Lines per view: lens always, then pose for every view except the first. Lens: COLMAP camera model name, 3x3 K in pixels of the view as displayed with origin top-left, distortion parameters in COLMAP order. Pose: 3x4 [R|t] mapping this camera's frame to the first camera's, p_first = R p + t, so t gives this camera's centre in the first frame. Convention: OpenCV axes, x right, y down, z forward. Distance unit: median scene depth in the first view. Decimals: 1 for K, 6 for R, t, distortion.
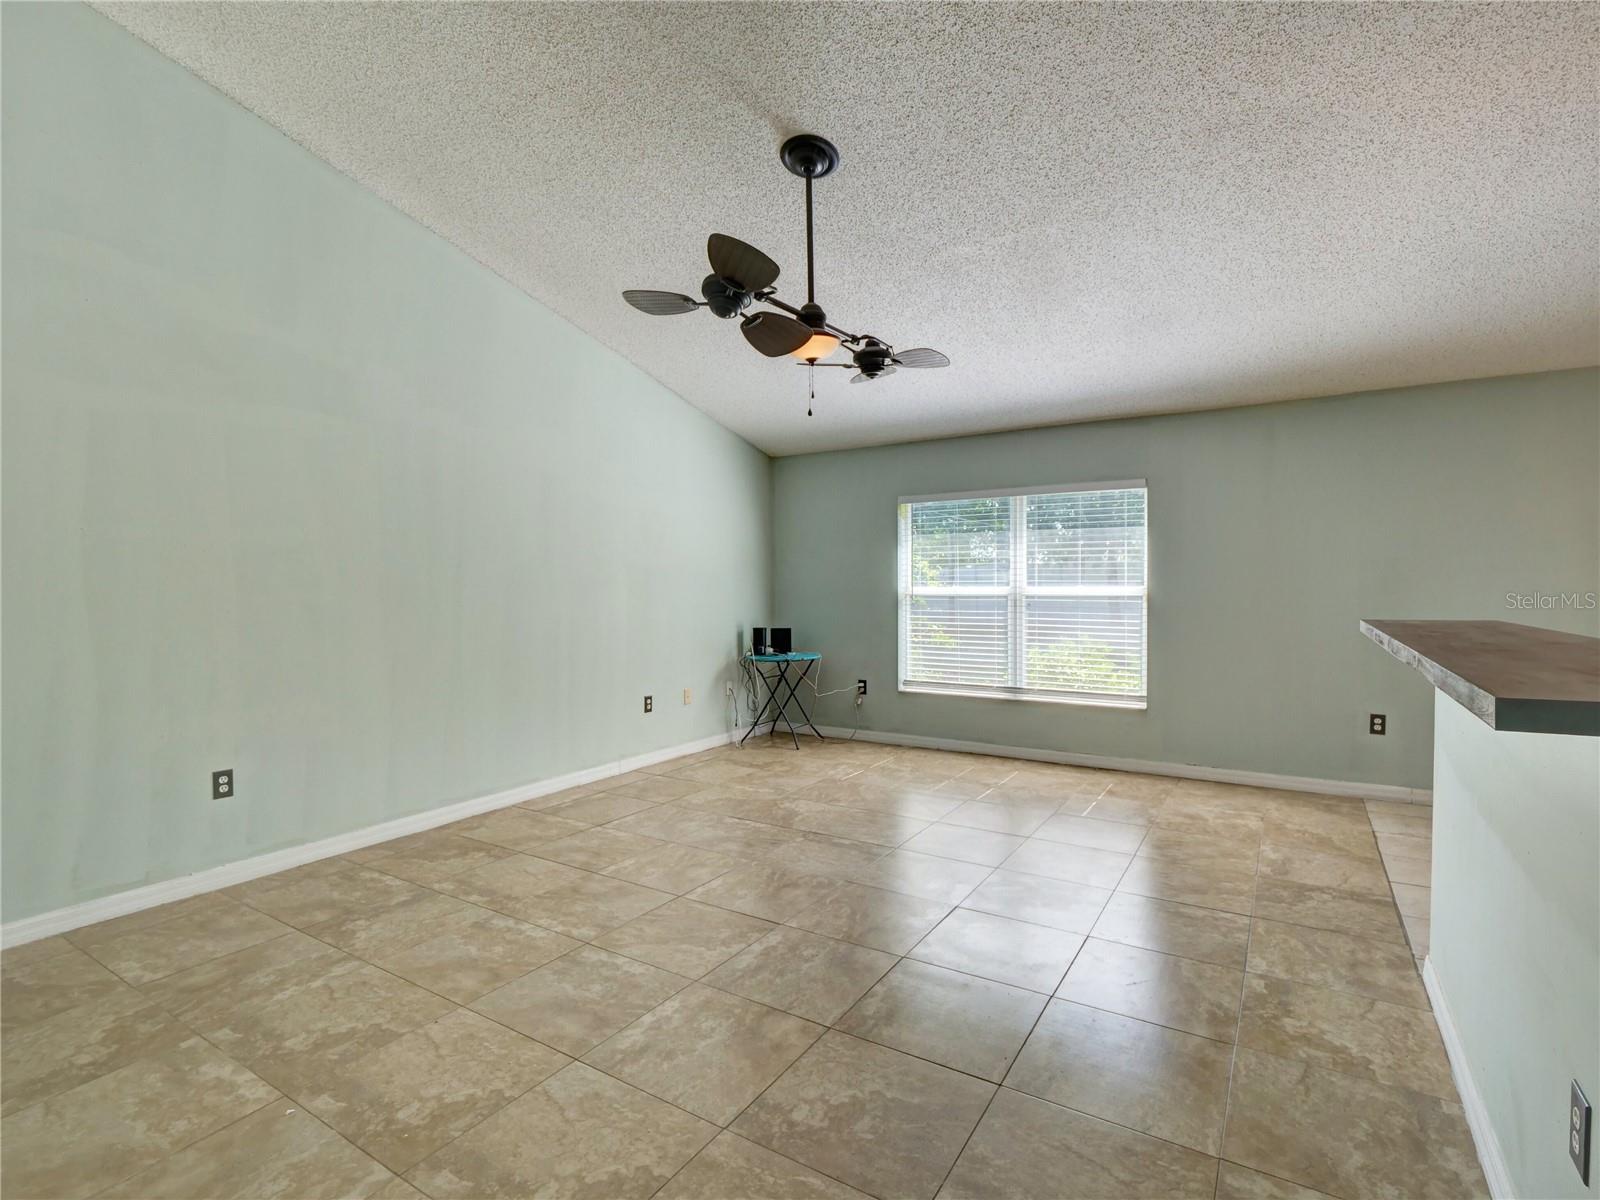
lens RADIAL K [[799.8, 0, 763.3], [0, 799.8, 601.7], [0, 0, 1]] dist [-0.000917, -0.008717]
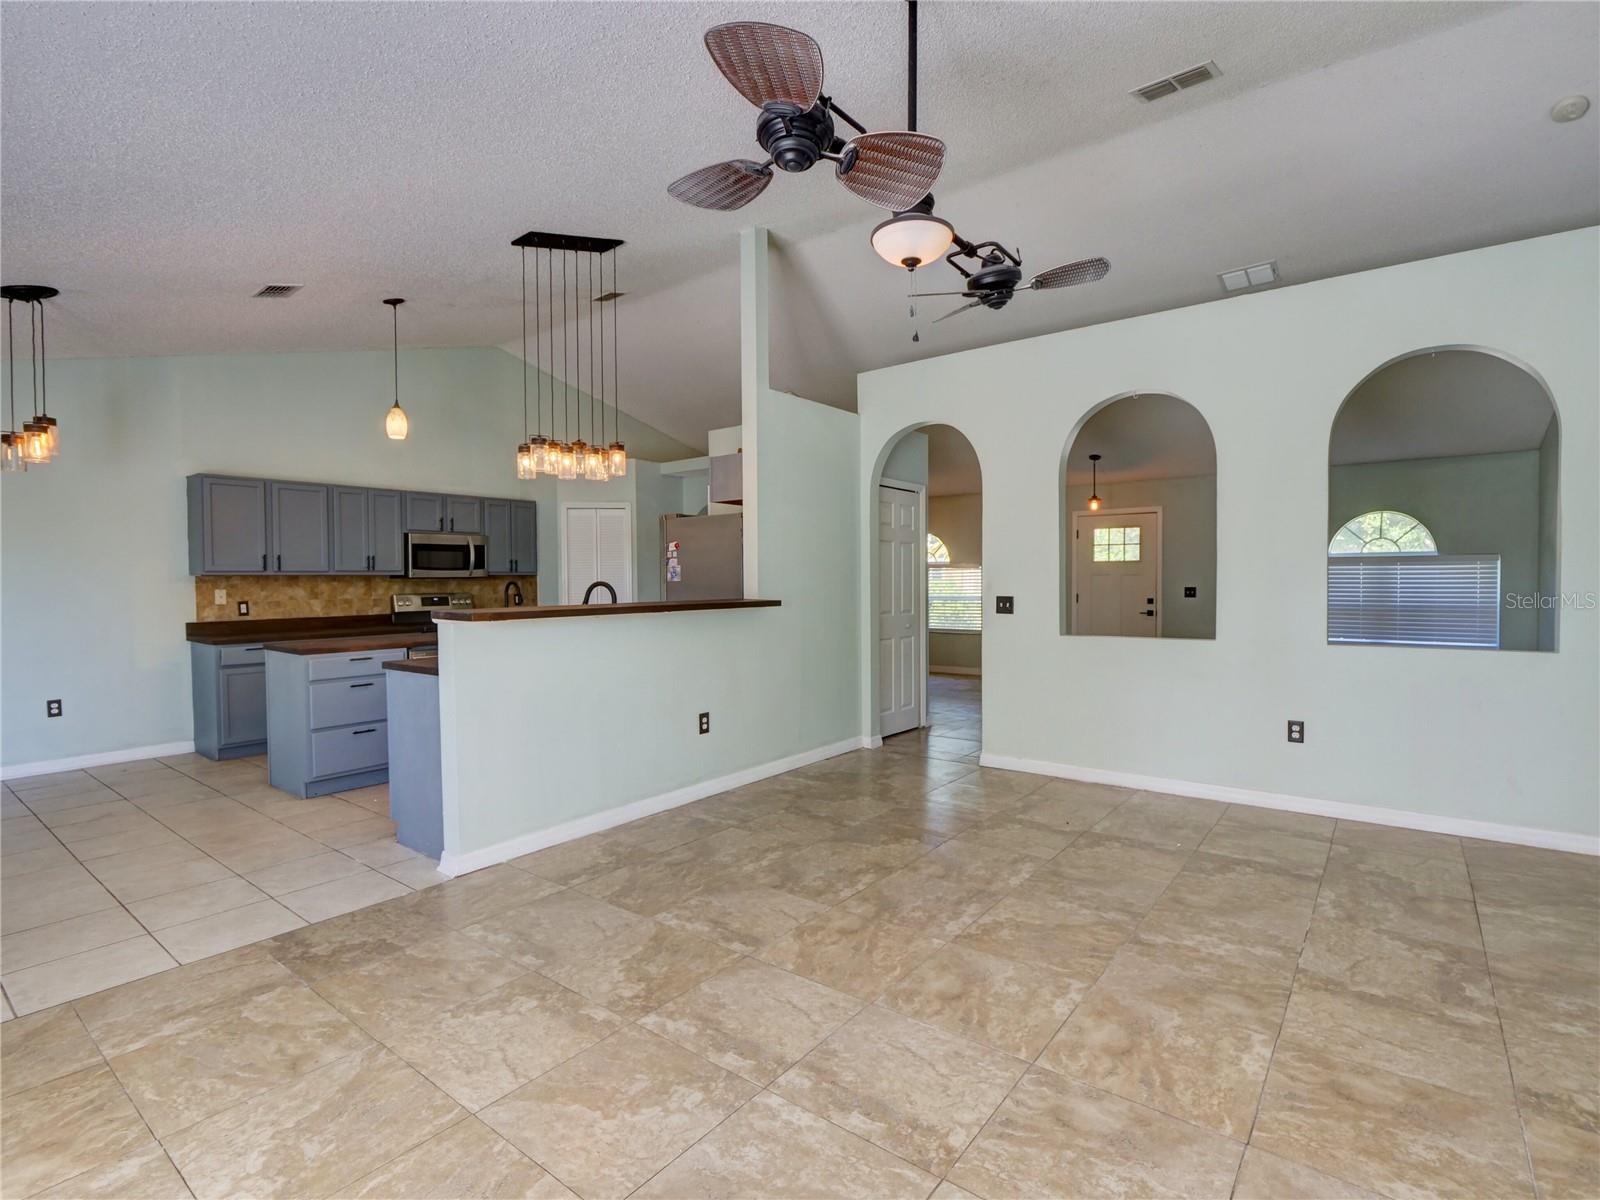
lens RADIAL K [[777.9, 0, 796.9], [0, 777.9, 597.7], [0, 0, 1]] dist [-0.013352, -0.000167]
pose [[-0.998151, 0.013906, 0.059168, 0.130063], [0.016582, 0.998850, 0.044981, -0.038491], [-0.058475, 0.045879, -0.997234, 1.749515]]
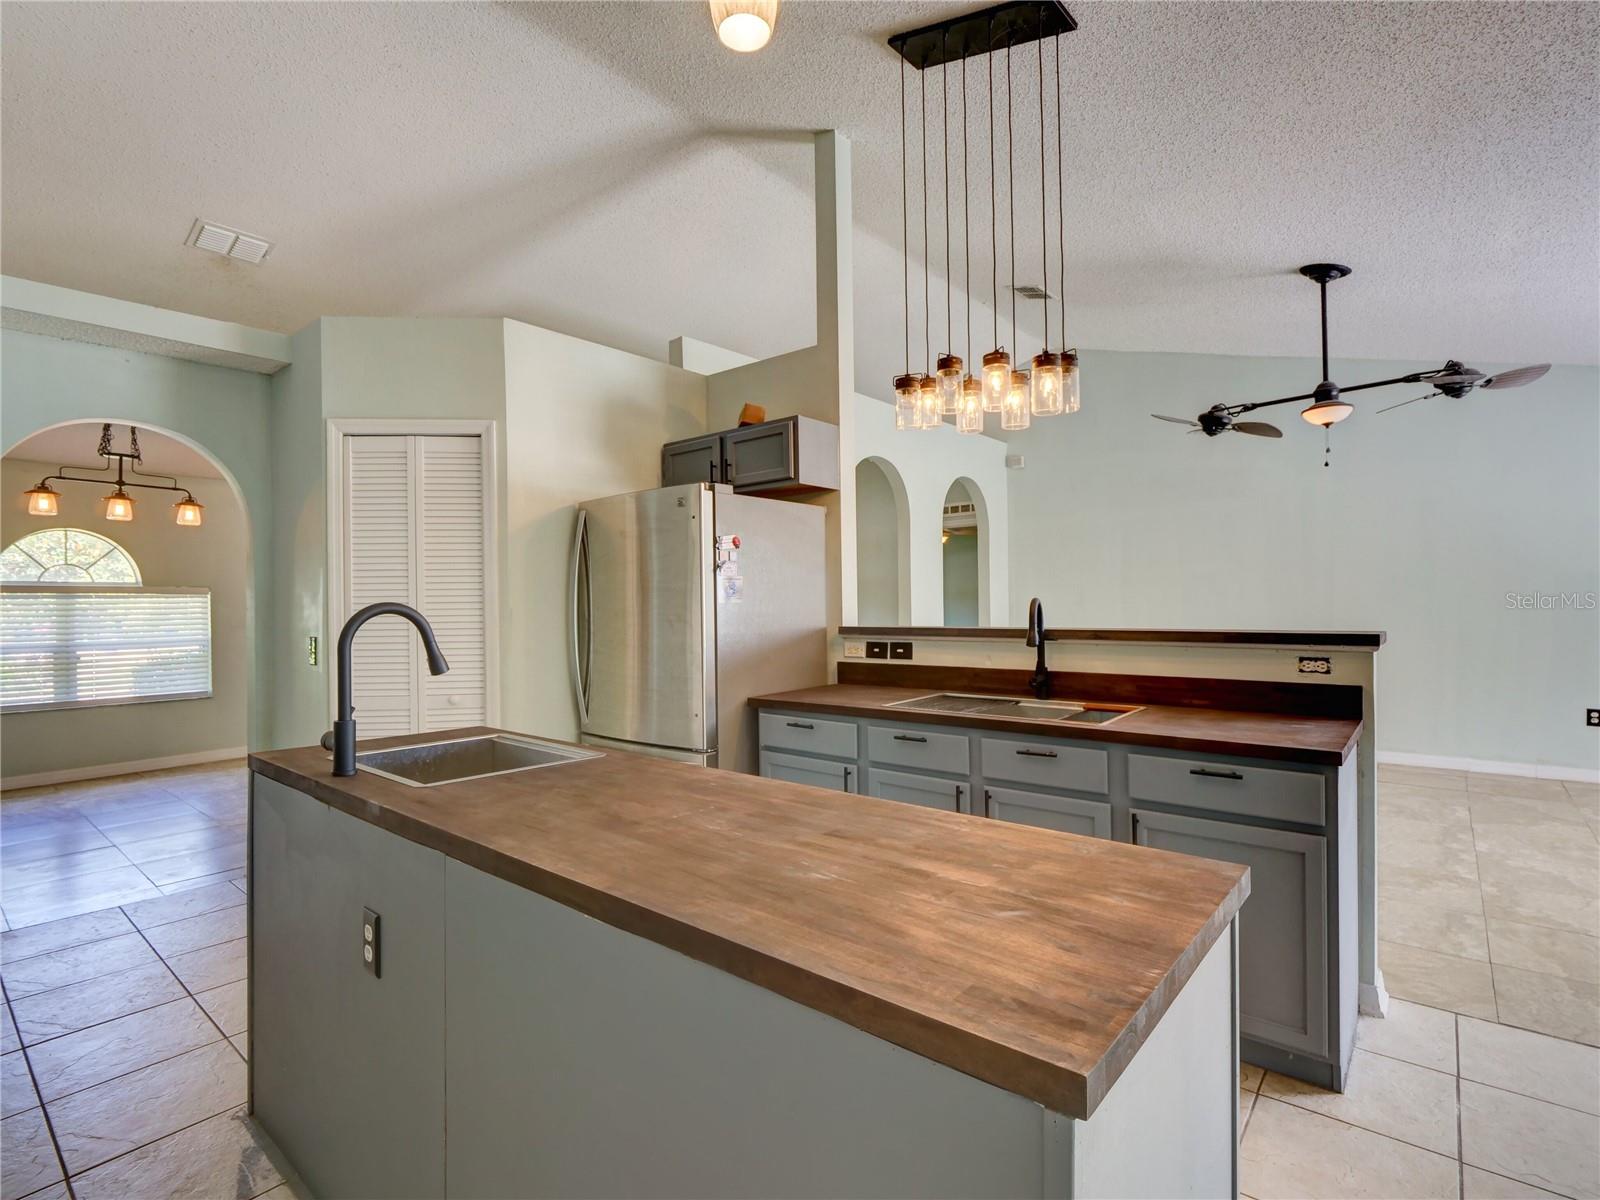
lens RADIAL K [[777.9, 0, 796.9], [0, 777.9, 597.7], [0, 0, 1]] dist [-0.013352, -0.000167]
pose [[-0.093631, 0.008614, -0.995570, 1.444994], [-0.011044, 0.999892, 0.009690, -0.019675], [0.995546, 0.011903, -0.093526, 0.260739]]
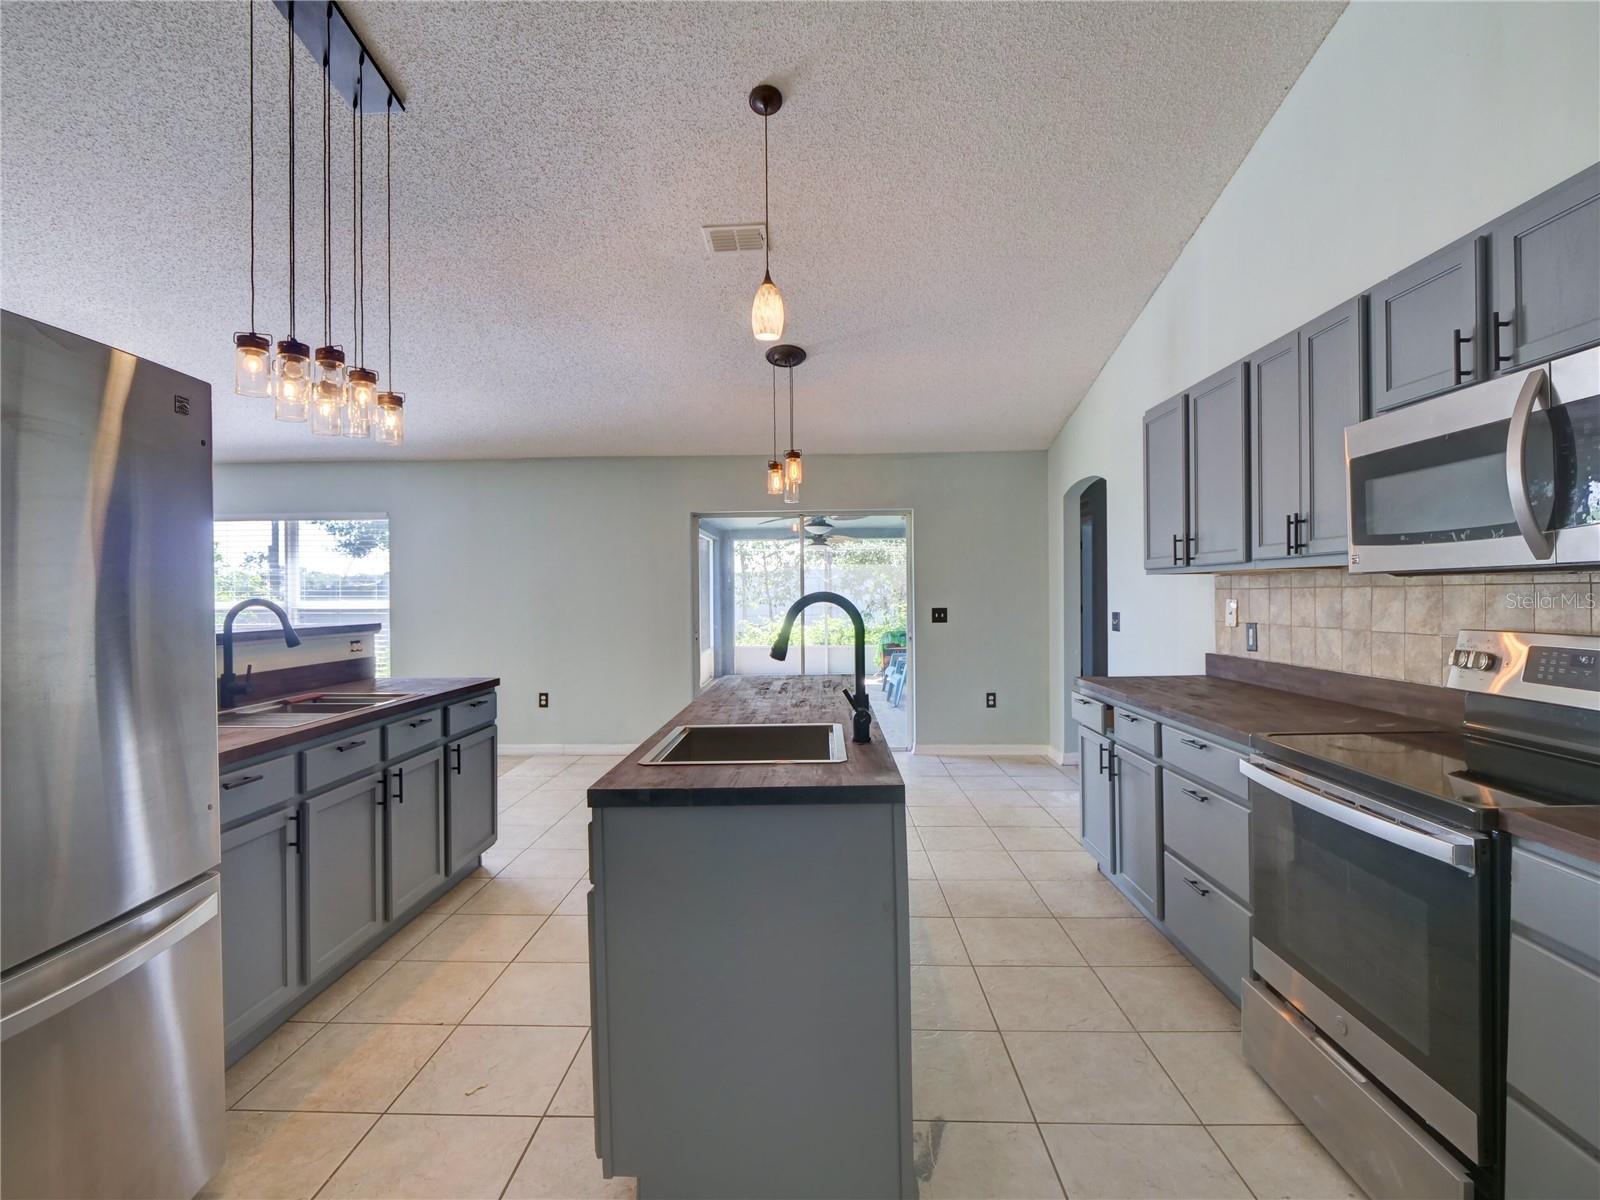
lens RADIAL K [[797.6, 0, 803.5], [0, 797.6, 602.1], [0, 0, 1]] dist [-0.013538, 0.001109]
pose [[0.840918, -0.007415, 0.541111, 0.564231], [0.015337, 0.999831, -0.010135, 0.006688], [-0.540945, 0.016822, 0.840890, -0.547014]]
